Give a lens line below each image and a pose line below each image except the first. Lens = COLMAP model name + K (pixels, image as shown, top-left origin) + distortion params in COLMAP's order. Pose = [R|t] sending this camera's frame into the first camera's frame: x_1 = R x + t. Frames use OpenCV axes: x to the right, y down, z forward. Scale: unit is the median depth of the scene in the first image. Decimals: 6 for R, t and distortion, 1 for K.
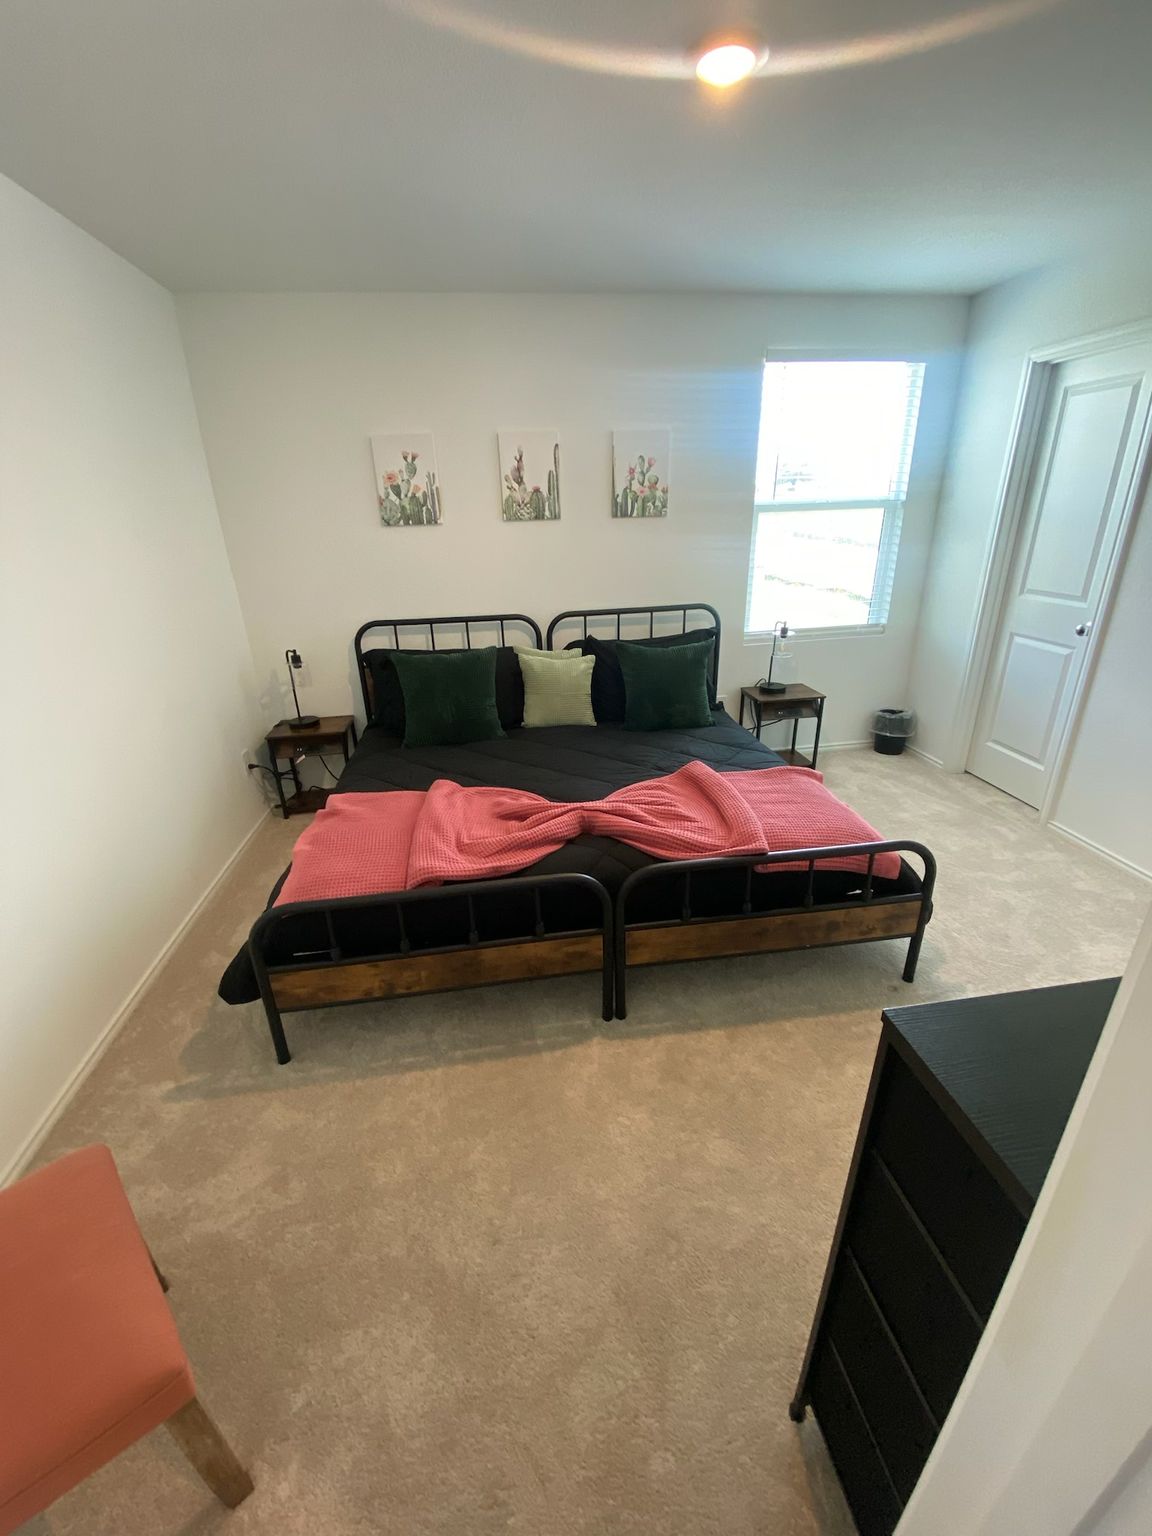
lens RADIAL K [[614.7, 0, 576.5], [0, 614.7, 768.9], [0, 0, 1]] dist [0.011784, -0.000089]
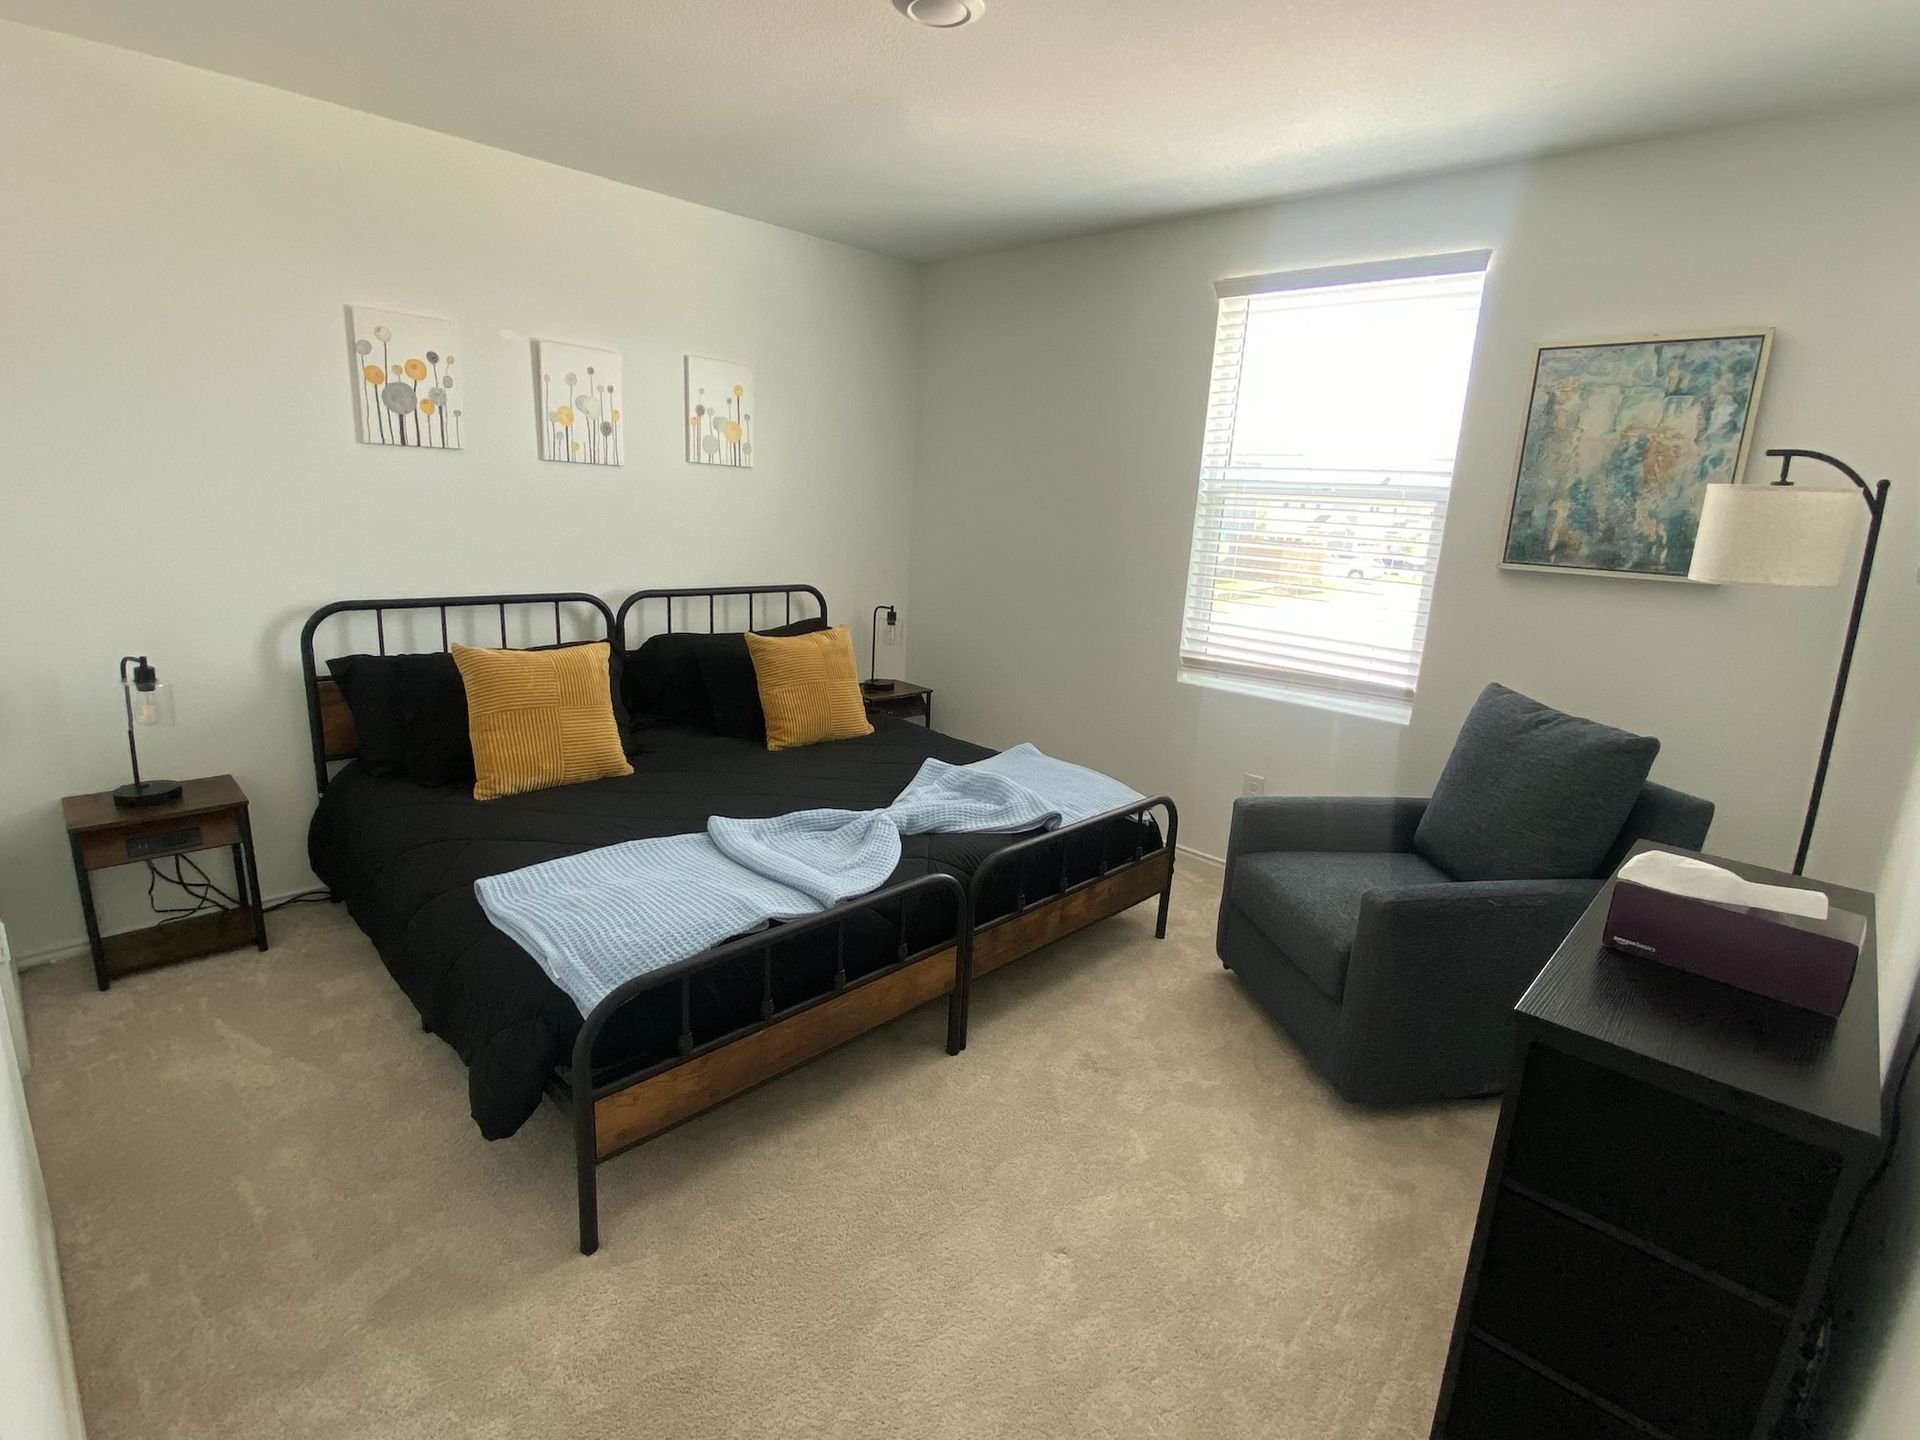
lens RADIAL K [[931.6, 0, 960.8], [0, 931.6, 713.2], [0, 0, 1]] dist [0.003035, 0.000814]
pose [[0.790188, -0.070597, 0.608785, -0.392211], [0.153636, 0.984443, -0.085257, 0.032789], [-0.593295, 0.160901, 0.788741, -0.052460]]
